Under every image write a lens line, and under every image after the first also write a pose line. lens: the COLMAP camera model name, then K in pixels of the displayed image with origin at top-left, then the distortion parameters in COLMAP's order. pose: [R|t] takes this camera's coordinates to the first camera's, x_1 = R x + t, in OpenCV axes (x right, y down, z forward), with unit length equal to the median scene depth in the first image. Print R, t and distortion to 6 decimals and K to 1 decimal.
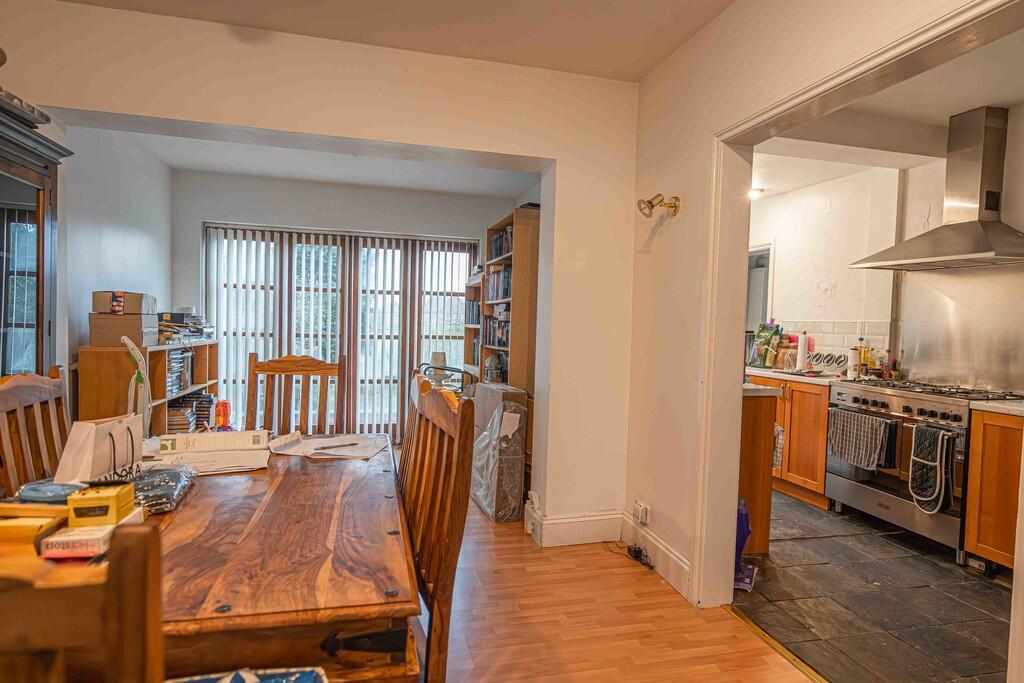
lens RADIAL K [[573.1, 0, 512.0], [0, 573.1, 341.5], [0, 0, 1]] dist [0.000933, 0.000508]
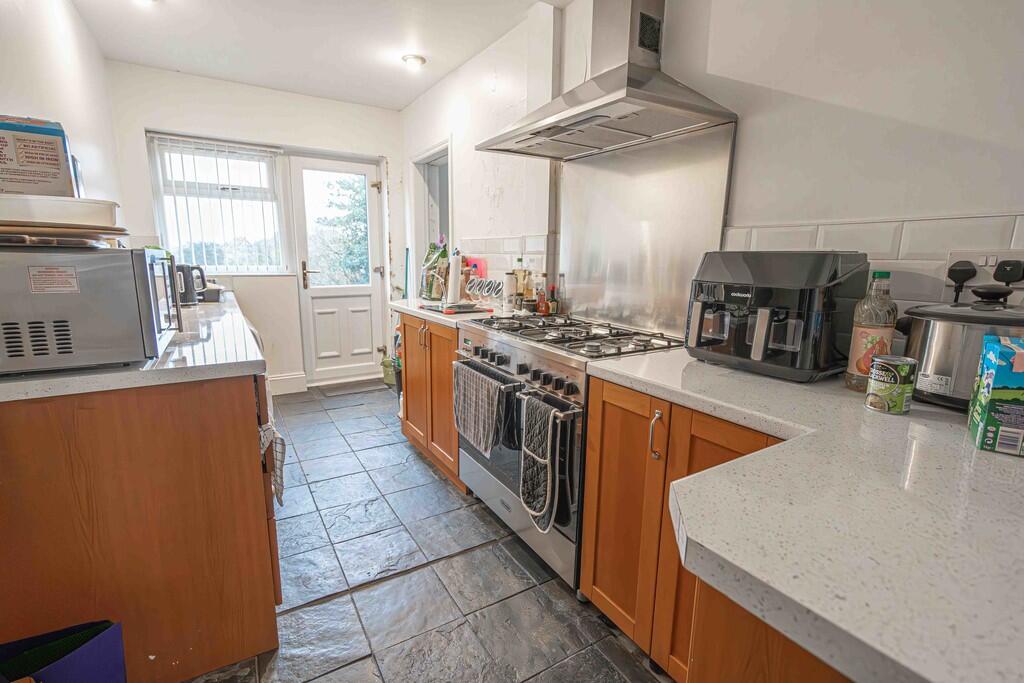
lens RADIAL K [[472.7, 0, 512.0], [0, 472.7, 341.5], [0, 0, 1]] dist [-0.001851, -0.000101]
pose [[0.955735, -0.069697, 0.285854, 0.505817], [0.024865, 0.987196, 0.157561, 0.004685], [-0.293176, -0.143479, 0.945231, 0.489975]]
